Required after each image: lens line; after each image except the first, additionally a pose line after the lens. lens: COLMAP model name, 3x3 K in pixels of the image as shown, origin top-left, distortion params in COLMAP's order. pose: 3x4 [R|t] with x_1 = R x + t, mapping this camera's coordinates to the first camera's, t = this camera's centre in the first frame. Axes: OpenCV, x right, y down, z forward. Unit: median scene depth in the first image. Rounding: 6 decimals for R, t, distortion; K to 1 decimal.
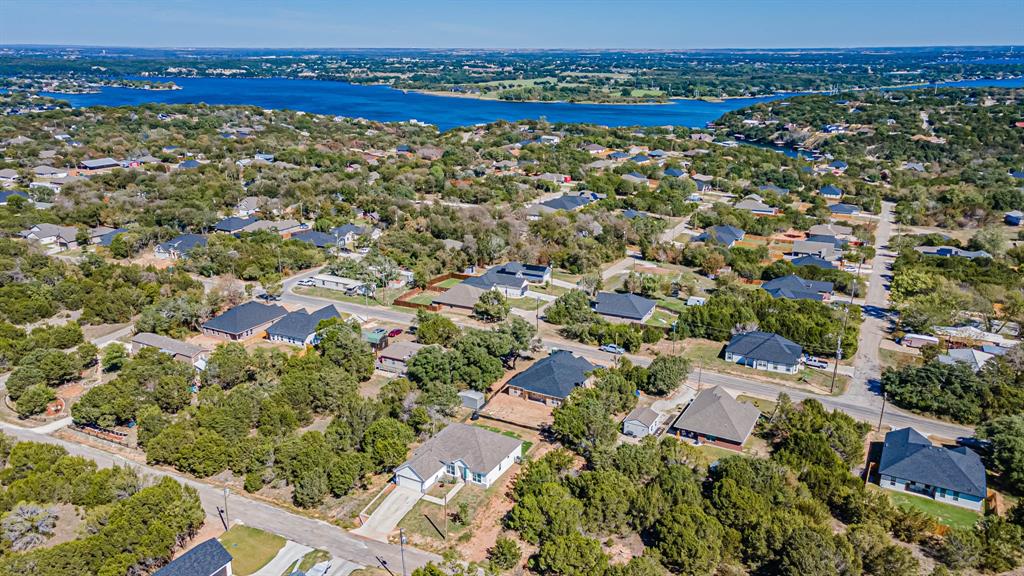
lens RADIAL K [[785.9, 0, 512.0], [0, 785.9, 288.0], [0, 0, 1]] dist [0.020098, 0.041381]
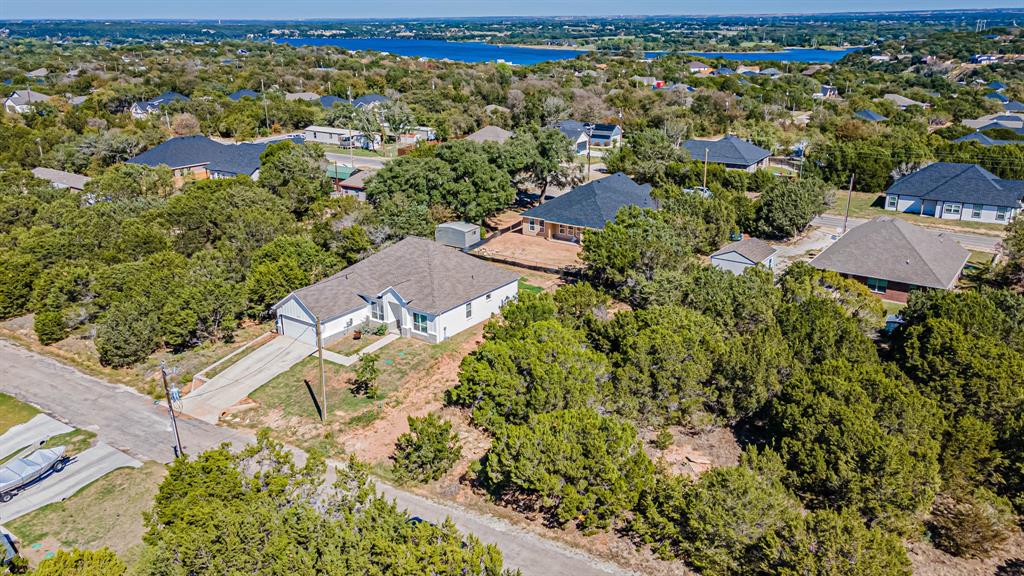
lens RADIAL K [[785.9, 0, 512.0], [0, 785.9, 288.0], [0, 0, 1]] dist [0.020098, 0.041381]
pose [[0.992164, 0.028869, -0.121563, 0.066646], [-0.024693, 0.999057, 0.035718, 0.163905], [0.122479, -0.032436, 0.991941, 0.403910]]
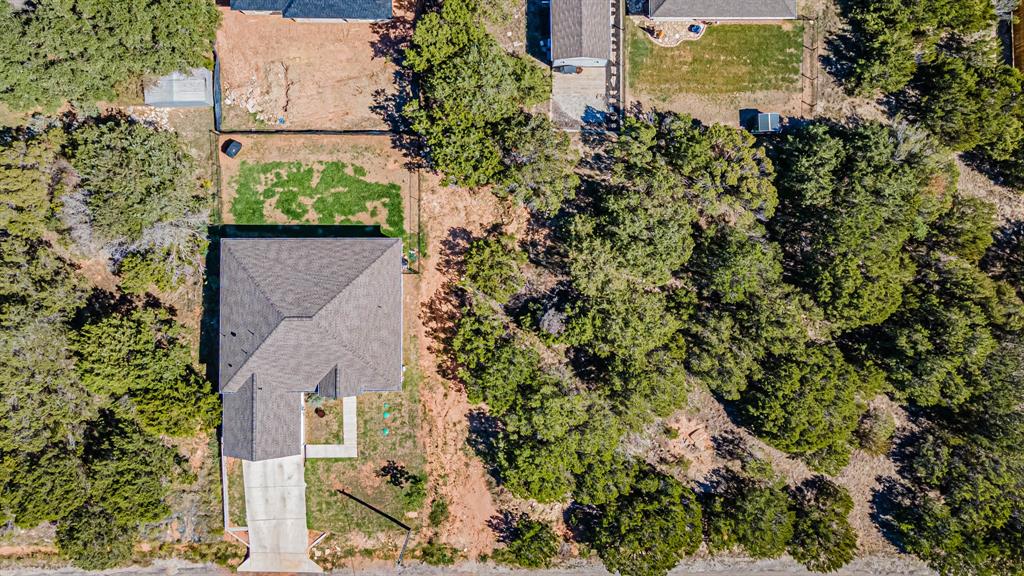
lens RADIAL K [[785.9, 0, 512.0], [0, 785.9, 288.0], [0, 0, 1]] dist [0.020098, 0.041381]
pose [[0.875624, -0.481499, 0.037968, 0.035825], [0.114690, 0.283639, 0.952048, -0.217219], [-0.469179, -0.829281, 0.303584, 0.710086]]
